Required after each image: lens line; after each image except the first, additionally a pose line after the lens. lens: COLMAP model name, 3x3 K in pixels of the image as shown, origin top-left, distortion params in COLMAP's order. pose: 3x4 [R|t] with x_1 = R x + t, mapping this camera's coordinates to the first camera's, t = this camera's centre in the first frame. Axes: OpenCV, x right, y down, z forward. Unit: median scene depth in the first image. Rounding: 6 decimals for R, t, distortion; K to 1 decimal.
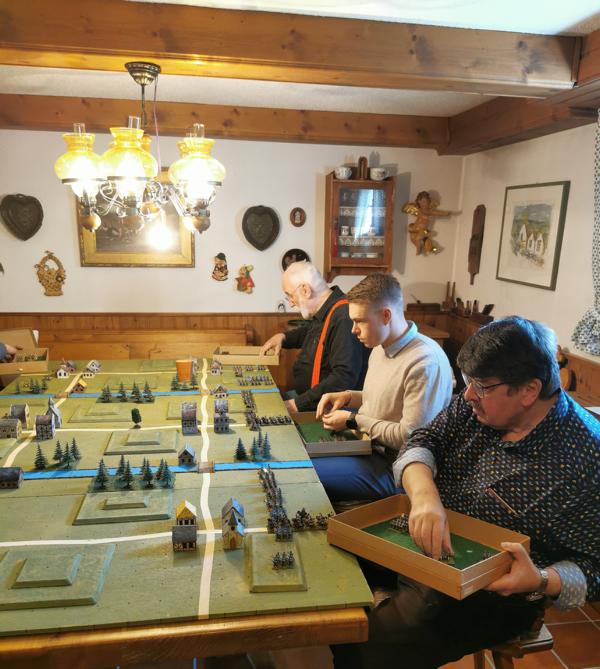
lens RADIAL K [[615.1, 0, 299.8], [0, 615.1, 339.2], [0, 0, 1]] dist [0.011477, 0.000000]
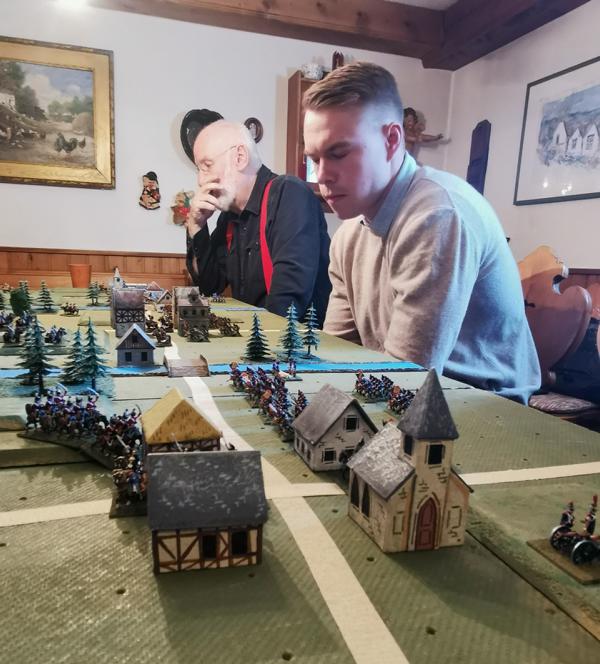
lens RADIAL K [[635.7, 0, 299.0], [0, 635.7, 332.6], [0, 0, 1]] dist [-0.005055, 0.000000]
pose [[0.991563, -0.004784, 0.129536, -0.118790], [0.008026, 0.999667, -0.024518, 0.174309], [-0.129375, 0.025351, 0.991272, 0.507204]]
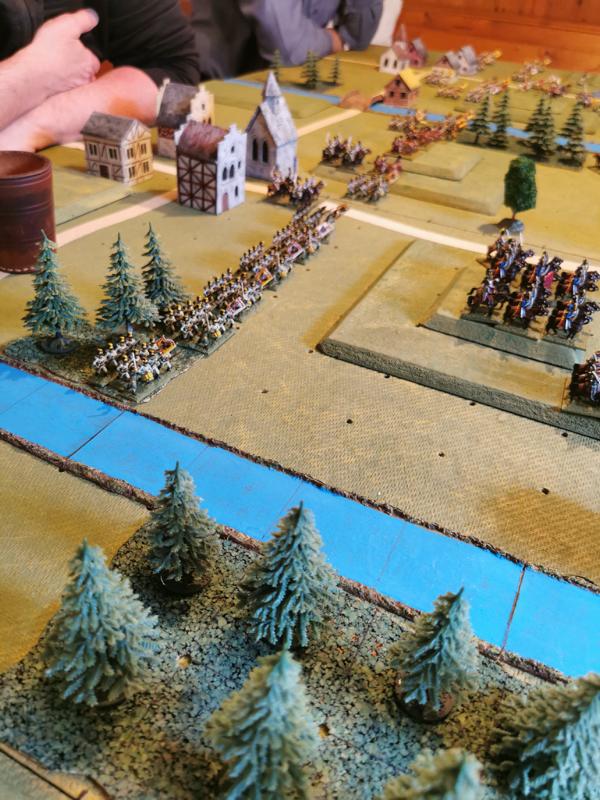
lens RADIAL K [[626.8, 0, 299.9], [0, 626.8, 400.1], [0, 0, 1]] dist [0.006029, 0.000535]
pose [[0.808781, 0.383549, -0.445828, -0.281507], [-0.150897, 0.868029, 0.473027, 0.127277], [0.568421, -0.315301, 0.759922, 1.078846]]
